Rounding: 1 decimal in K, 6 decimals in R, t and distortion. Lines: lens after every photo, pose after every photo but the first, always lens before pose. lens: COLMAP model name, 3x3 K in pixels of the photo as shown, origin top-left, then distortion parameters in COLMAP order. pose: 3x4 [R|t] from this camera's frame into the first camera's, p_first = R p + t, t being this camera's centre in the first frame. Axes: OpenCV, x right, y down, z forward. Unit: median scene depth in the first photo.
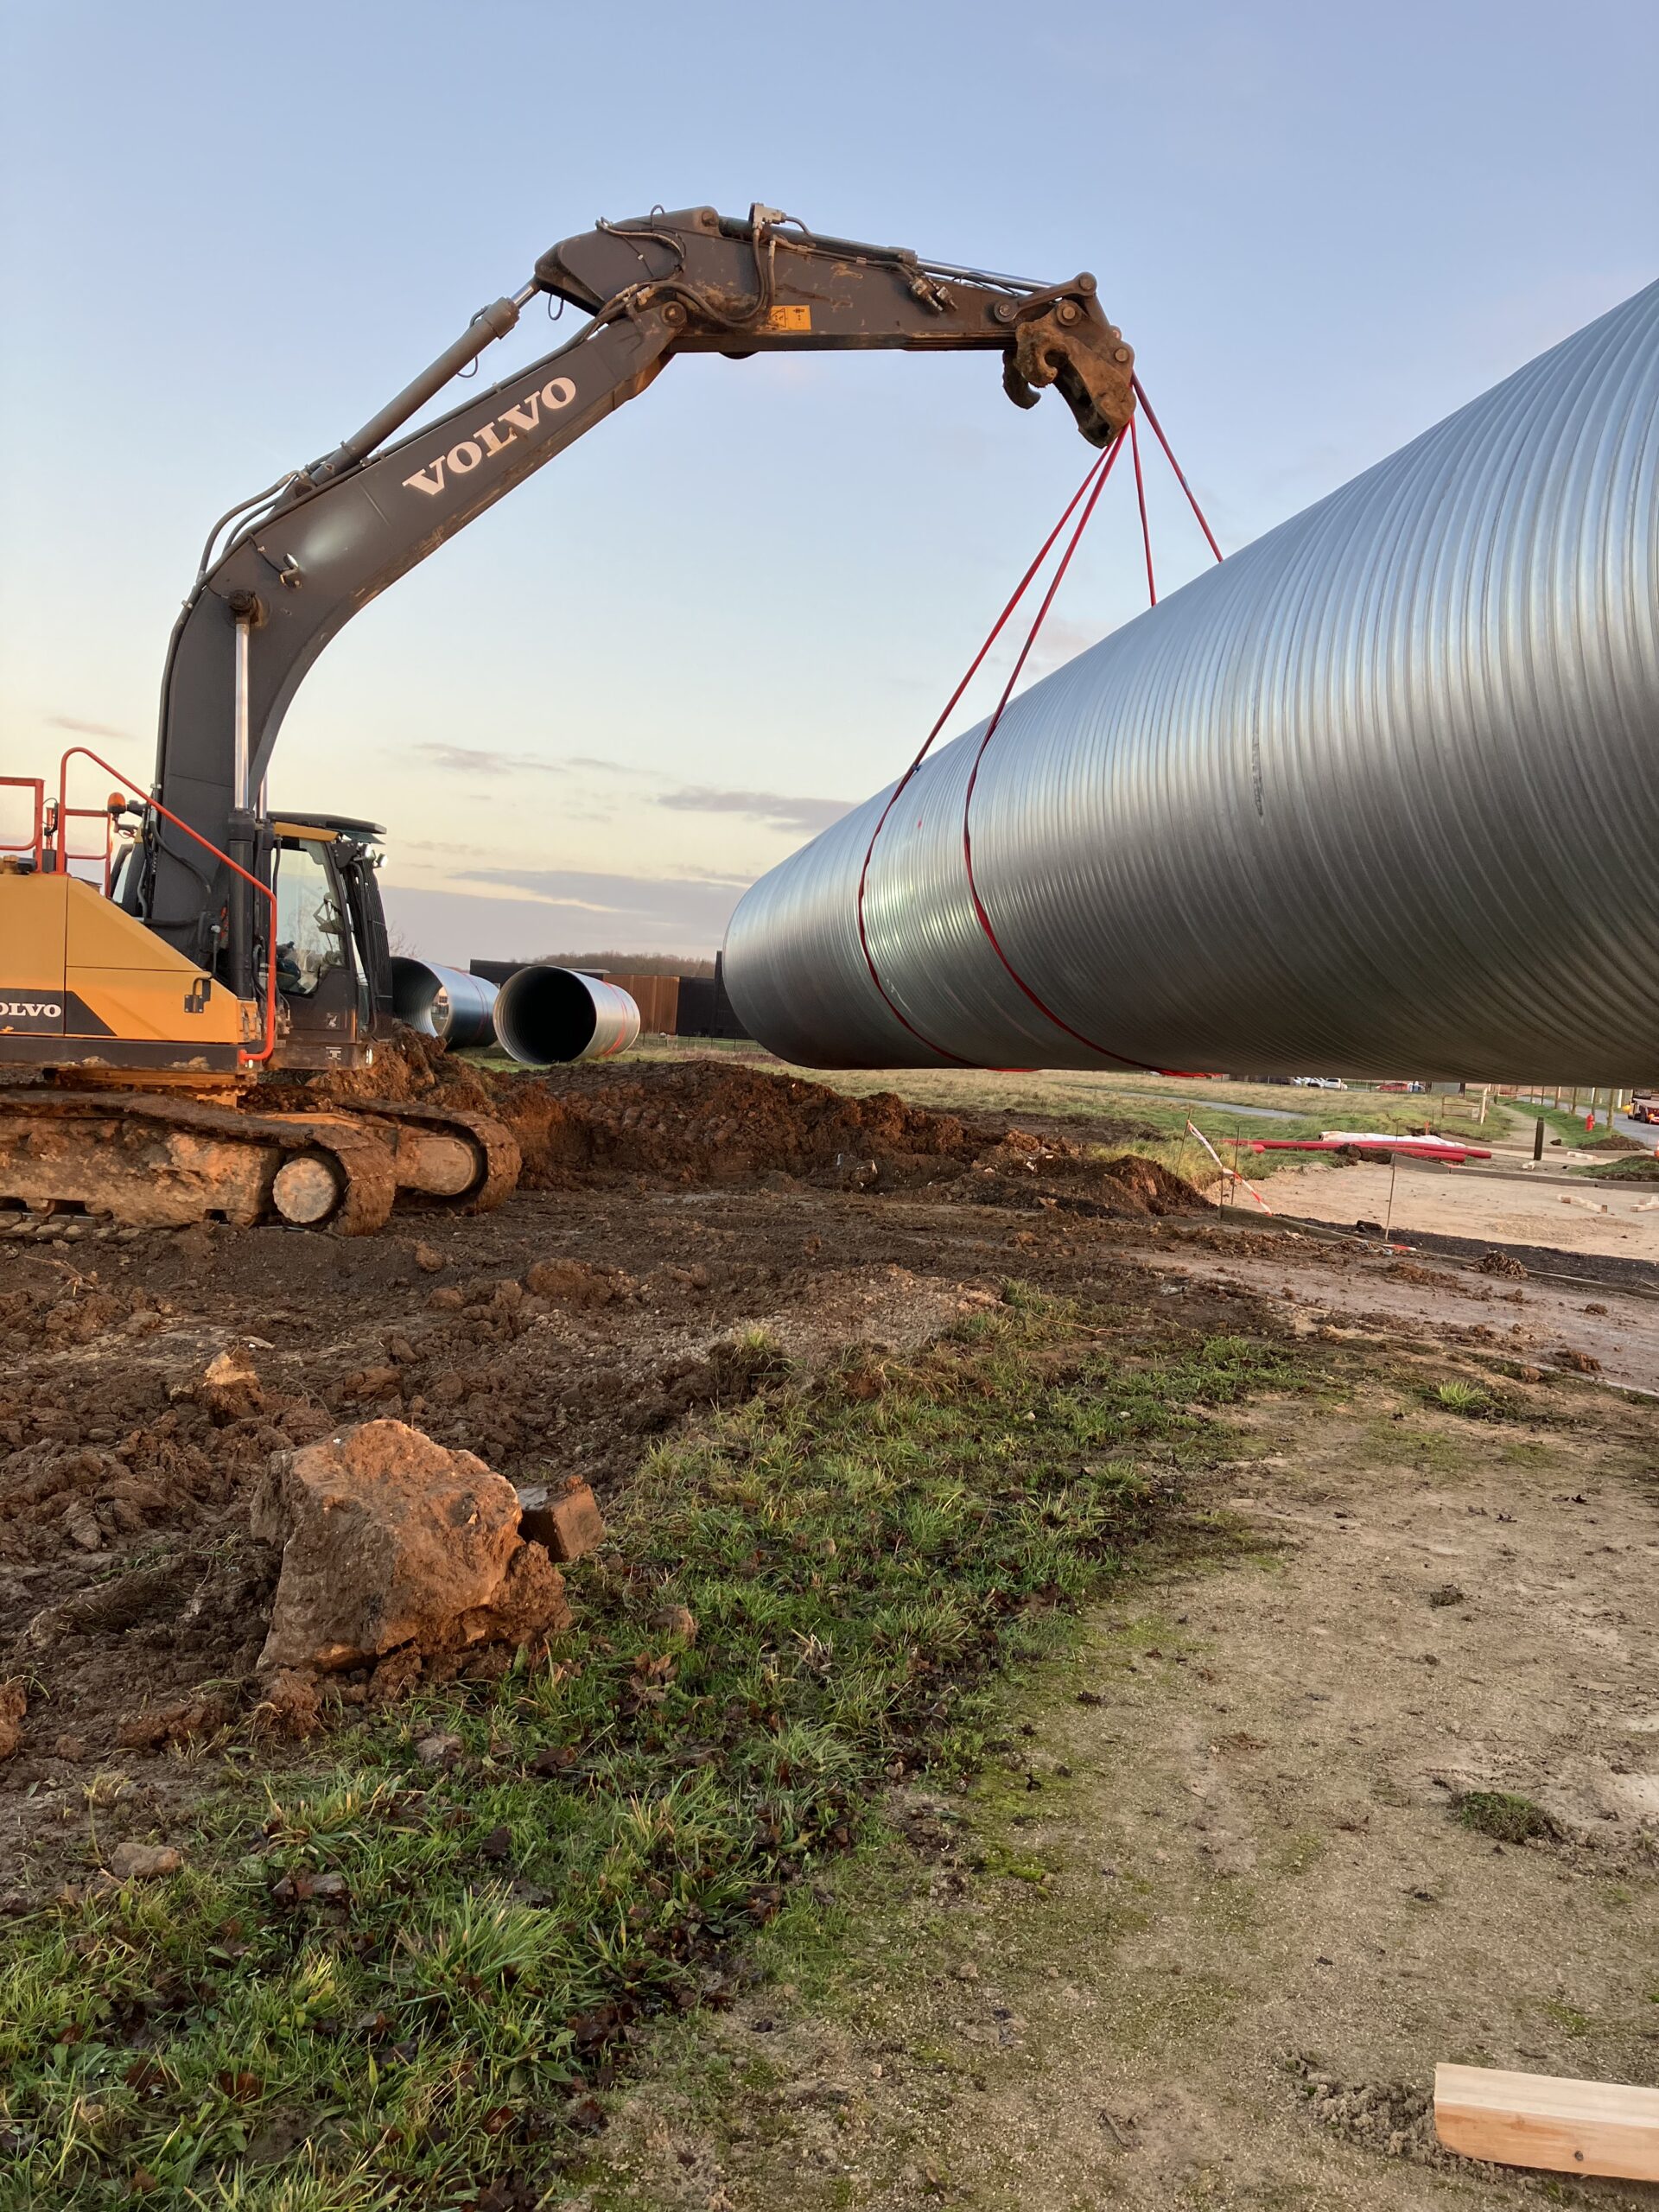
lens RADIAL K [[1788.2, 0, 829.5], [0, 1788.2, 1106.0], [0, 0, 1]] dist [0.050170, -0.048340]
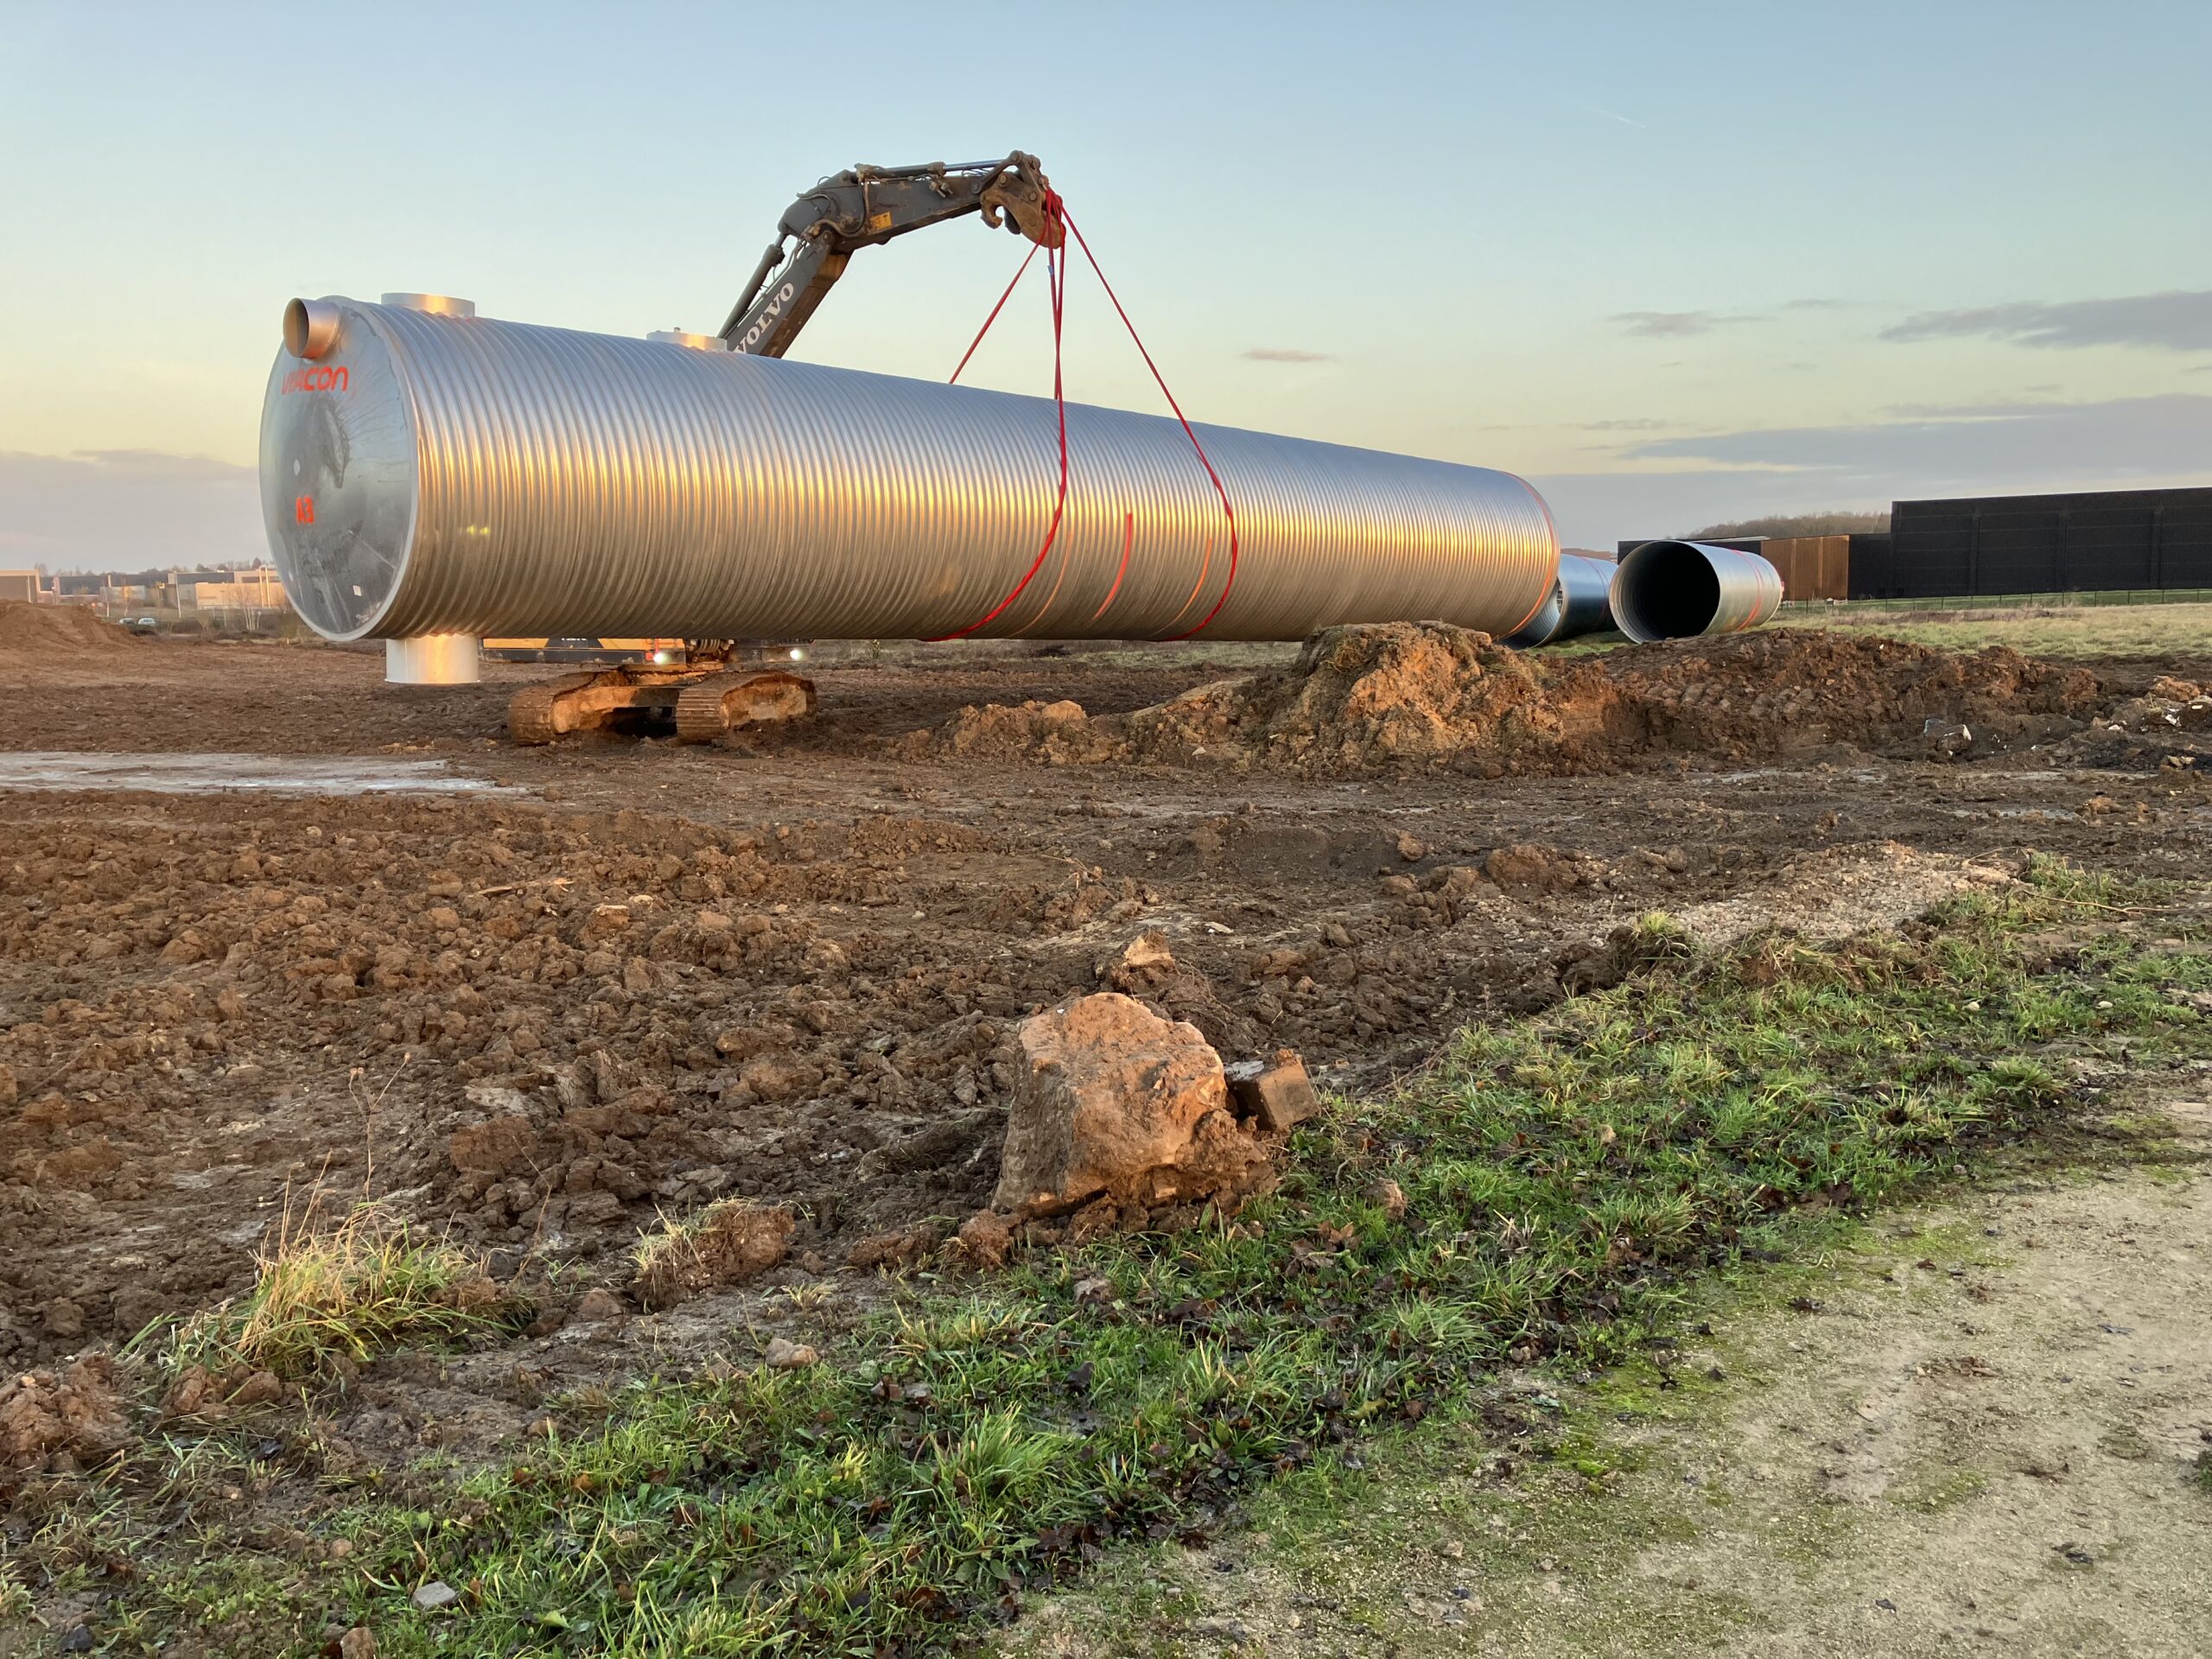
lens RADIAL K [[1788.2, 0, 1096.1], [0, 1788.2, 787.7], [0, 0, 1]] dist [0.050170, -0.048340]
pose [[0.889086, -0.044380, -0.455584, 0.192791], [0.066898, 0.997200, 0.033413, 0.012139], [0.452826, -0.060185, 0.889565, 0.036326]]
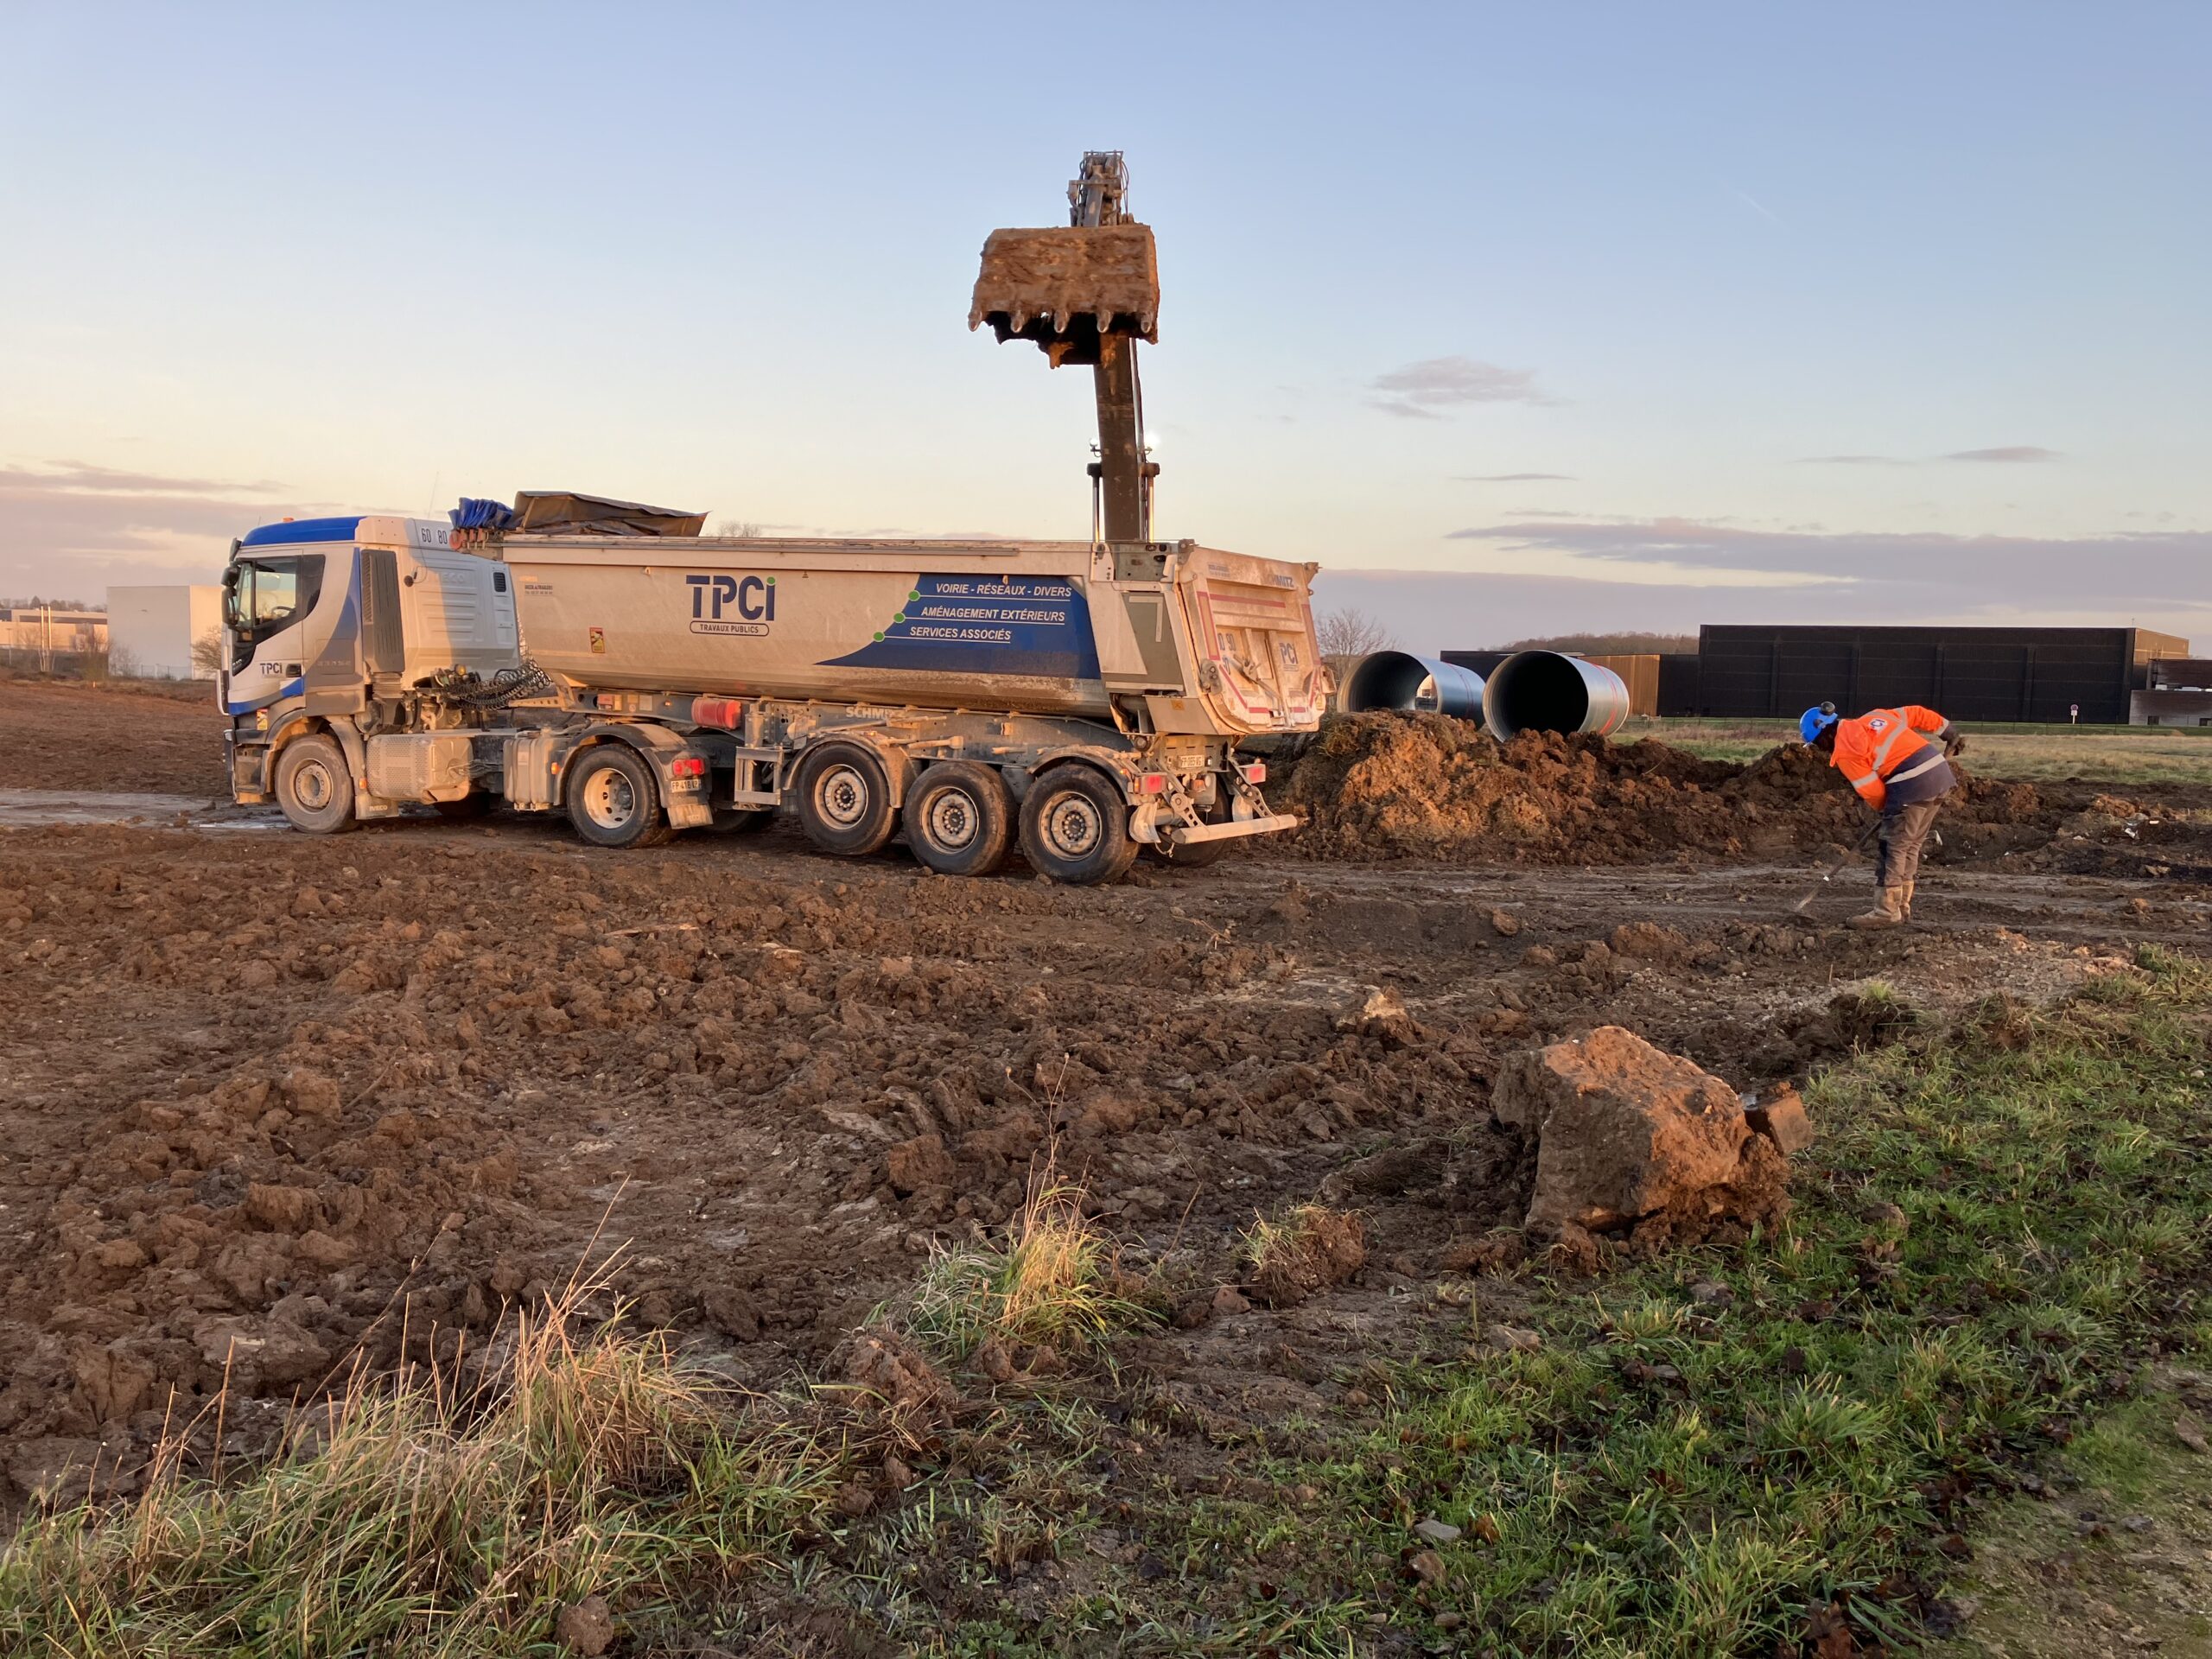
lens RADIAL K [[1766.1, 0, 1140.1], [0, 1766.1, 802.6], [0, 0, 1]] dist [0.067589, -0.086408]
pose [[0.929617, -0.024213, -0.367730, -0.083580], [0.026191, 0.999657, 0.000388, 0.017029], [0.367594, -0.009992, 0.929933, -0.144710]]
